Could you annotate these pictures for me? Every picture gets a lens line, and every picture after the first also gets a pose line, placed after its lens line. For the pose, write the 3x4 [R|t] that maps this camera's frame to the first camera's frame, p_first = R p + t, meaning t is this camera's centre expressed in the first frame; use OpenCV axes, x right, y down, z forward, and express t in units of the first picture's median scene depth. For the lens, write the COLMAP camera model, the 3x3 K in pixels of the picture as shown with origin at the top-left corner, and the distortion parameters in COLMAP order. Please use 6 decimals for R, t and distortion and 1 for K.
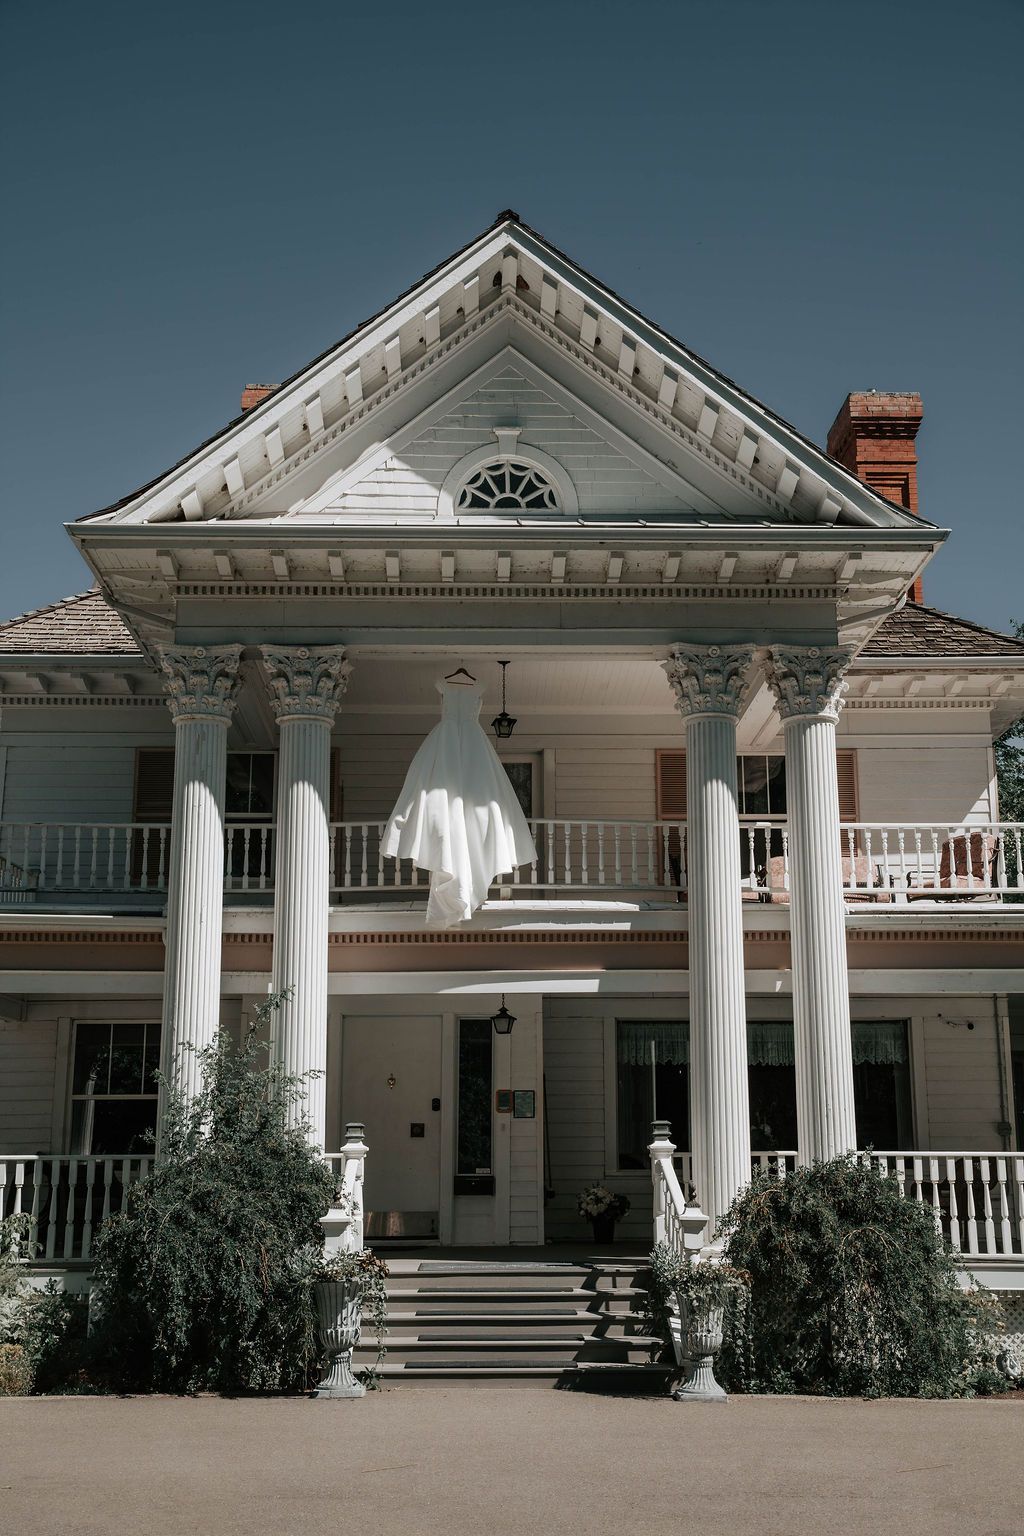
lens RADIAL K [[1797.7, 0, 527.5], [0, 1797.7, 766.3], [0, 0, 1]] dist [0.064289, 0.033714]
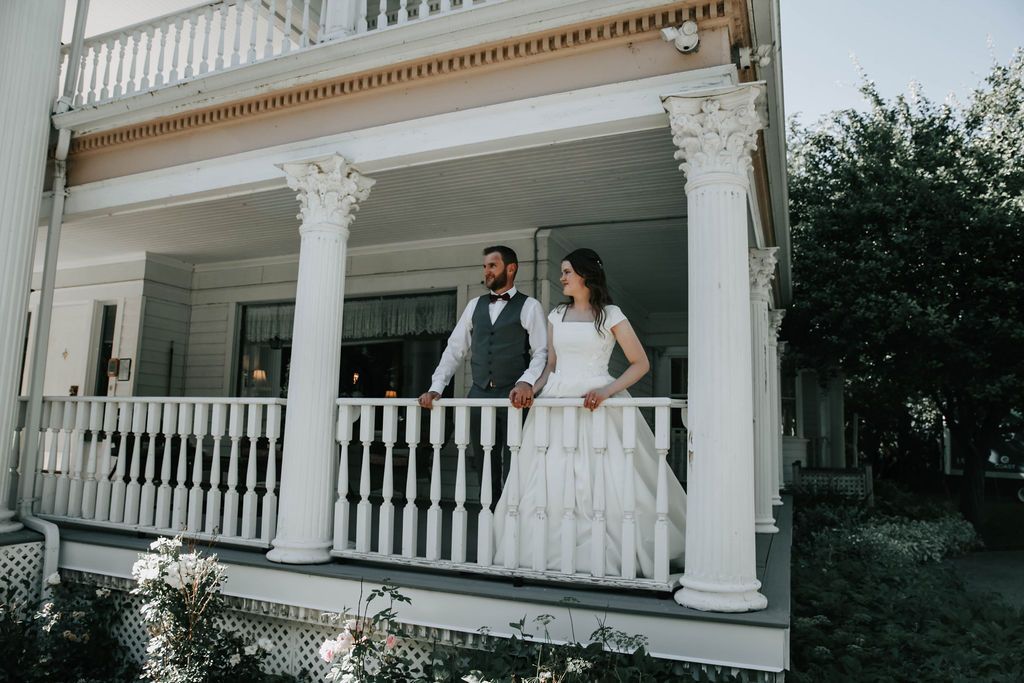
lens RADIAL K [[698.2, 0, 508.3], [0, 698.2, 345.5], [0, 0, 1]] dist [-0.106260, 0.079618]
pose [[0.912686, -0.032134, -0.407397, 0.481925], [0.065609, 0.995494, 0.068462, 0.178386], [0.403361, -0.089213, 0.910682, 0.788007]]
